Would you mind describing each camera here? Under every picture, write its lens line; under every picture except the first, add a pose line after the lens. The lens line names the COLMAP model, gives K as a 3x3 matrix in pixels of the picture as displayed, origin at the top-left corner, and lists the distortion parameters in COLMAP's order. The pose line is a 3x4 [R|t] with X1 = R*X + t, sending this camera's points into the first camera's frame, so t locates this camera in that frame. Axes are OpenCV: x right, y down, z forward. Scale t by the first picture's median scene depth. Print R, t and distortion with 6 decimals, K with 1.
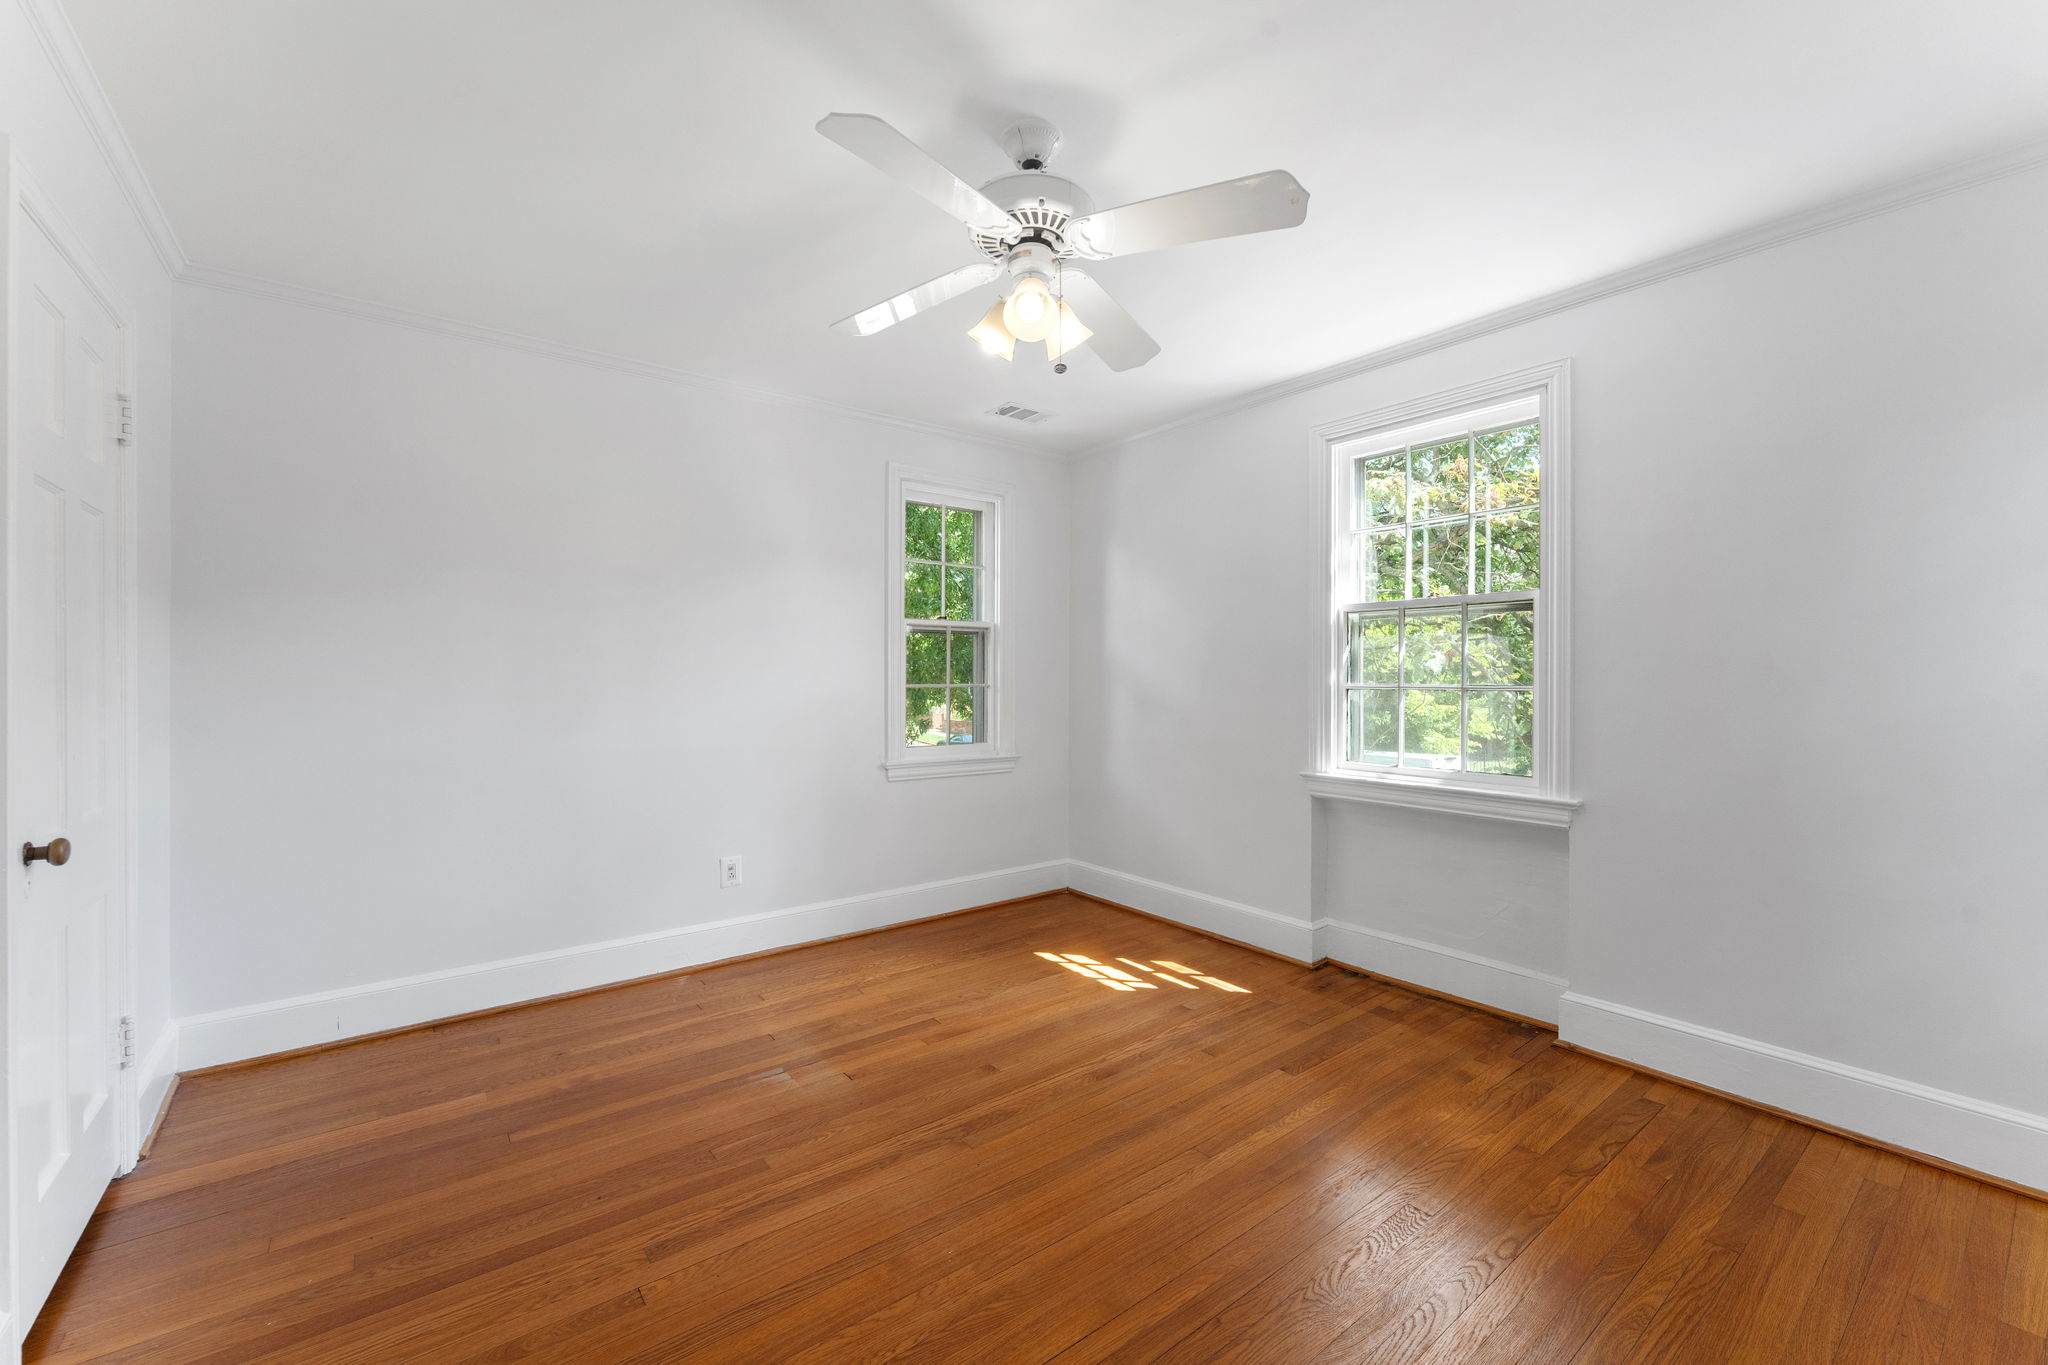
lens RADIAL K [[819.3, 0, 1013.8], [0, 819.3, 679.7], [0, 0, 1]] dist [-0.004465, -0.000104]
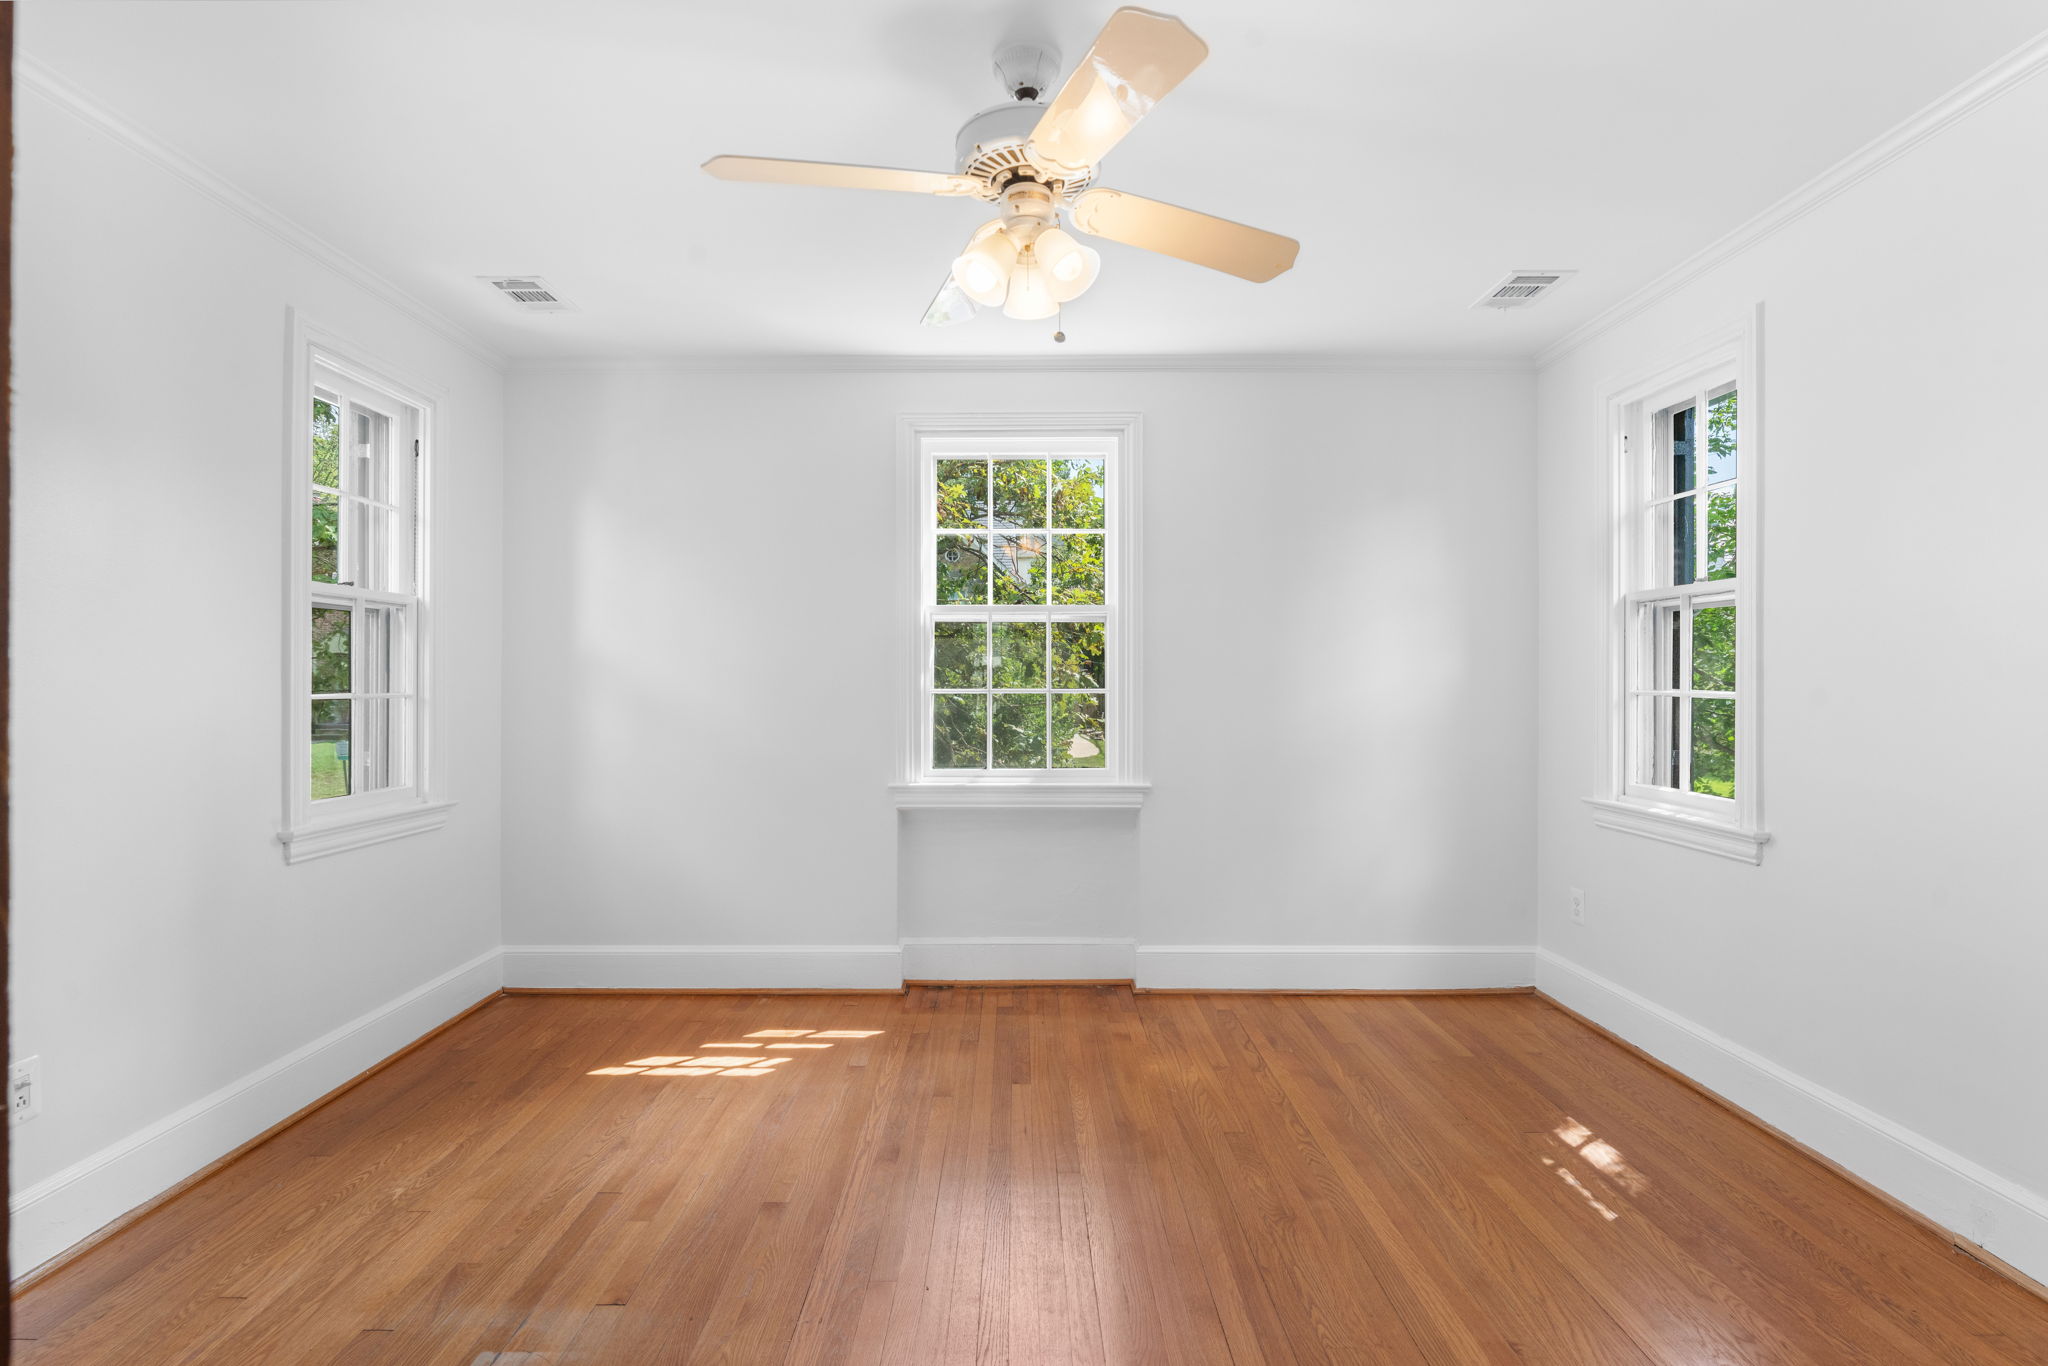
lens RADIAL K [[997.4, 0, 1012.6], [0, 997.4, 684.6], [0, 0, 1]] dist [-0.001471, -0.000005]
pose [[0.618164, -0.002220, 0.786046, -0.481657], [0.005125, 0.999986, -0.001206, 0.003038], [-0.786033, 0.004775, 0.618166, 0.211063]]
